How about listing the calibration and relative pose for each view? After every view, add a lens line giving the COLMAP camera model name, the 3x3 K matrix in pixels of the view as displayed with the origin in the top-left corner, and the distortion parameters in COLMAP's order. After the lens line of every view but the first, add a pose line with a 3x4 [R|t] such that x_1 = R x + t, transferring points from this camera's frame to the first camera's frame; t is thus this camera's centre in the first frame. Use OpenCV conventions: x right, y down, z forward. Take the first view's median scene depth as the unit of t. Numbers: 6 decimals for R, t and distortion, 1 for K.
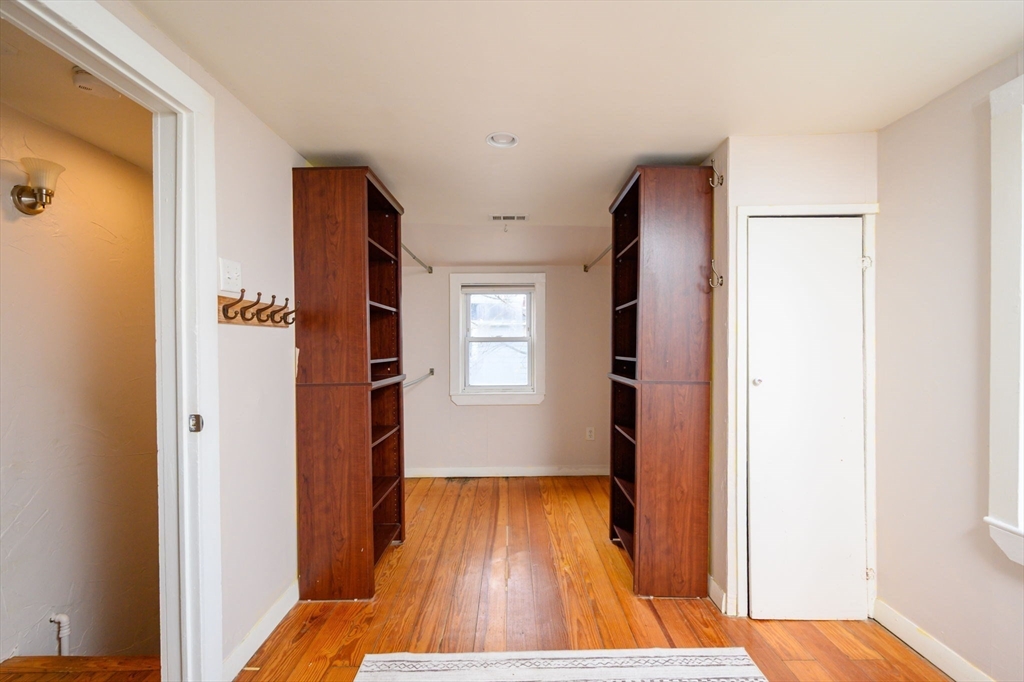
lens RADIAL K [[427.2, 0, 518.1], [0, 427.2, 343.2], [0, 0, 1]] dist [-0.002359, 0.000182]
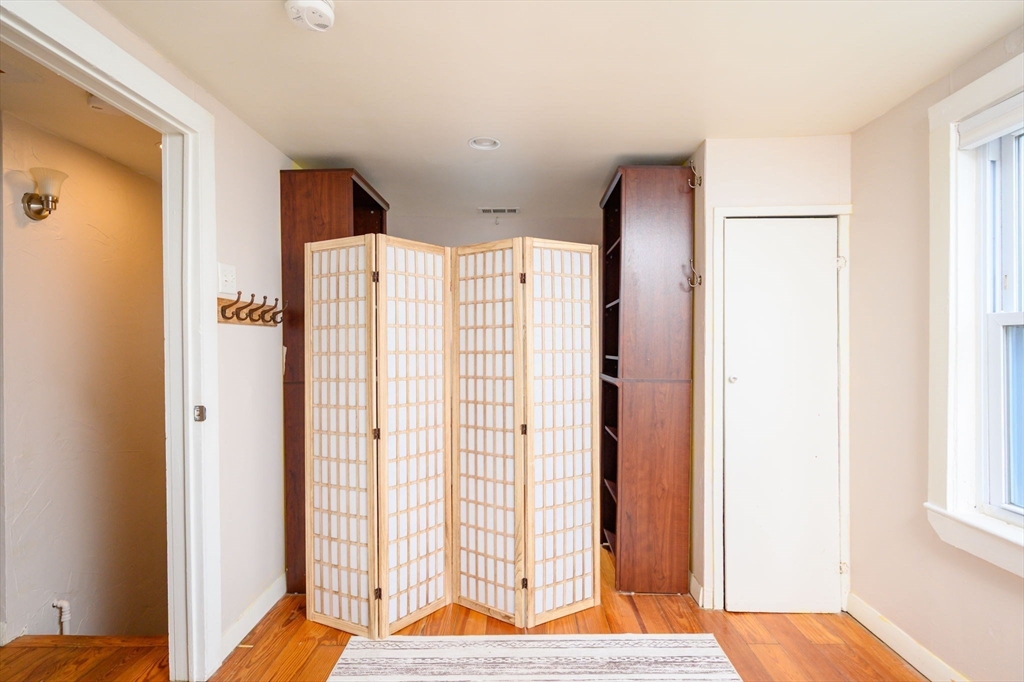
lens RADIAL K [[487.5, 0, 513.5], [0, 487.5, 341.9], [0, 0, 1]] dist [-0.003757, 0.000630]
pose [[0.999871, 0.000071, -0.016031, 0.055626], [-0.000094, 0.999999, -0.001382, 0.002533], [0.016031, 0.001383, 0.999871, -0.177927]]
